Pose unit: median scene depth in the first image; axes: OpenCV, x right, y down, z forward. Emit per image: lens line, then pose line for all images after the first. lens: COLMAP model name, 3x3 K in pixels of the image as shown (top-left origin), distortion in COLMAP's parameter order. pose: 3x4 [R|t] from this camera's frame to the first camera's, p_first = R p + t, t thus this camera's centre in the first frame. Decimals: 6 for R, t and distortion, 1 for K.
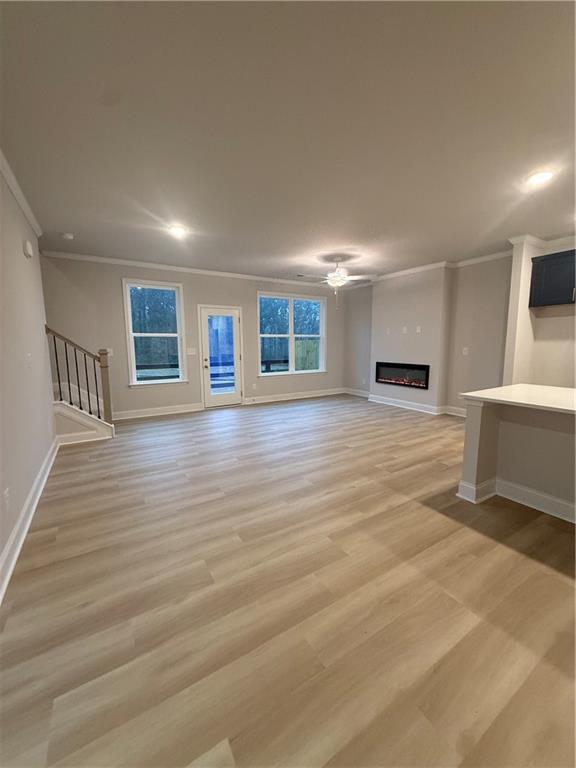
lens RADIAL K [[305.5, 0, 286.8], [0, 305.5, 380.8], [0, 0, 1]] dist [0.002213, -0.000316]
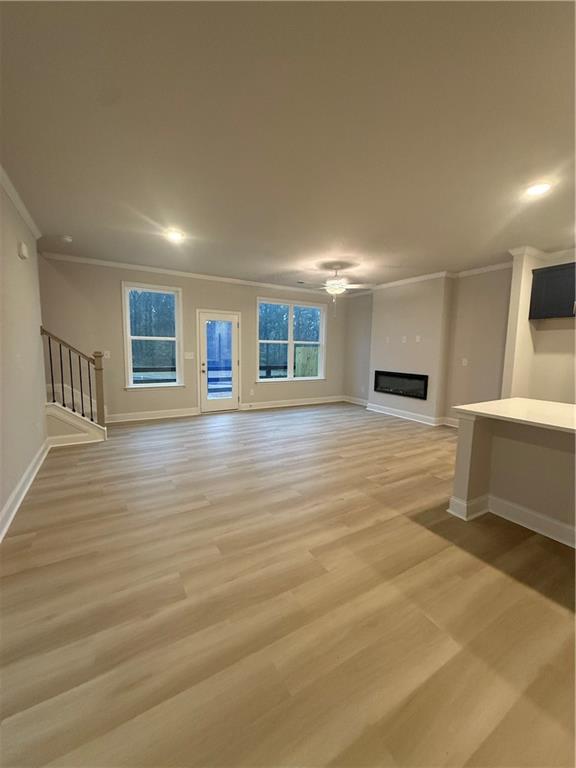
lens RADIAL K [[305.5, 0, 286.5], [0, 305.5, 380.7], [0, 0, 1]] dist [0.002213, -0.000316]
pose [[0.999610, 0.025156, -0.012126, 0.024784], [-0.025374, 0.999513, -0.018173, -0.004899], [0.011663, 0.018474, 0.999761, 0.008827]]
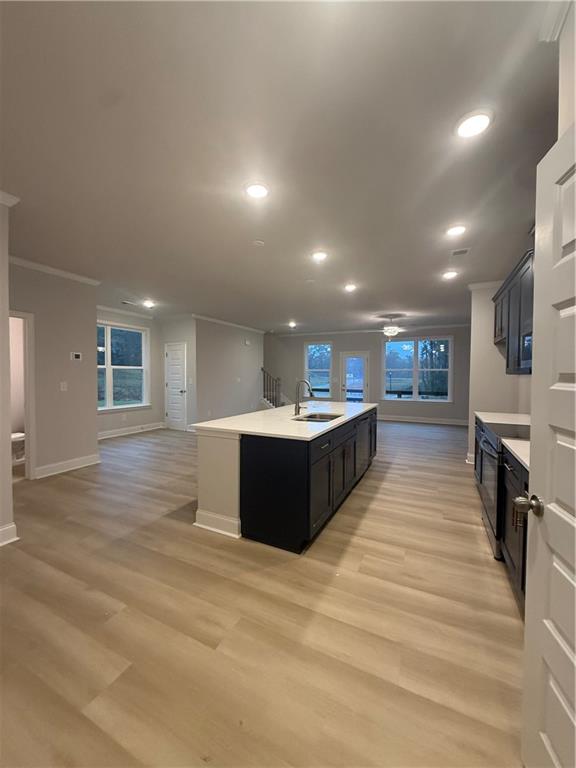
lens RADIAL K [[305.5, 0, 286.1], [0, 305.5, 381.0], [0, 0, 1]] dist [0.002213, -0.000316]
pose [[0.528668, 0.024557, -0.848473, 1.146310], [-0.111018, 0.992996, -0.040434, 0.004944], [0.841537, 0.115572, 0.527692, -0.118090]]
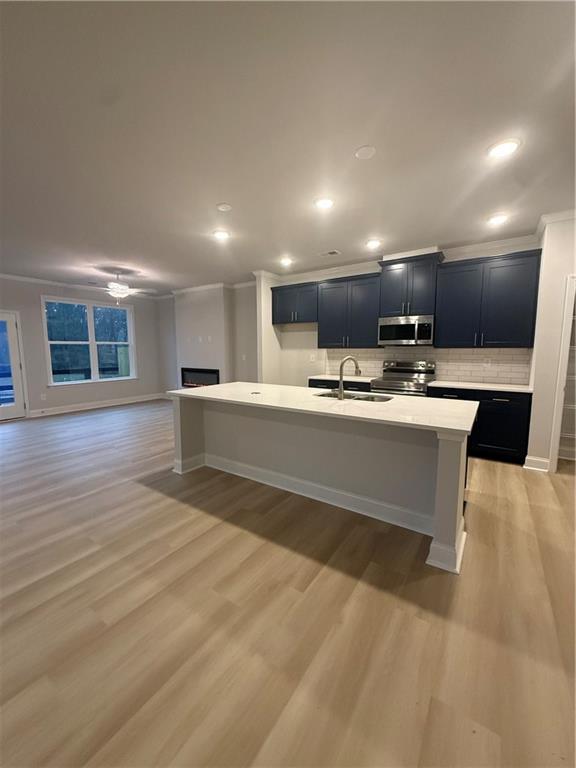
lens RADIAL K [[305.5, 0, 286.9], [0, 305.5, 381.3], [0, 0, 1]] dist [0.002213, -0.000316]
pose [[0.912612, -0.039663, 0.406898, 0.262538], [0.047141, 0.998853, -0.008366, 0.018063], [-0.406099, 0.026817, 0.913435, -0.201345]]
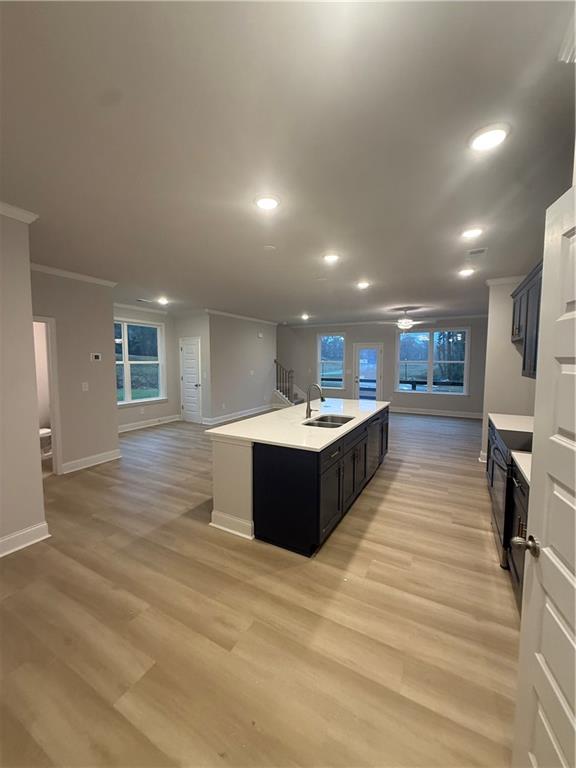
lens RADIAL K [[305.5, 0, 286.0], [0, 305.5, 380.9], [0, 0, 1]] dist [0.002213, -0.000316]
pose [[0.490380, 0.064518, -0.869117, 1.156510], [-0.109823, 0.993881, 0.011814, -0.036392], [0.864561, 0.089655, 0.494465, -0.124178]]
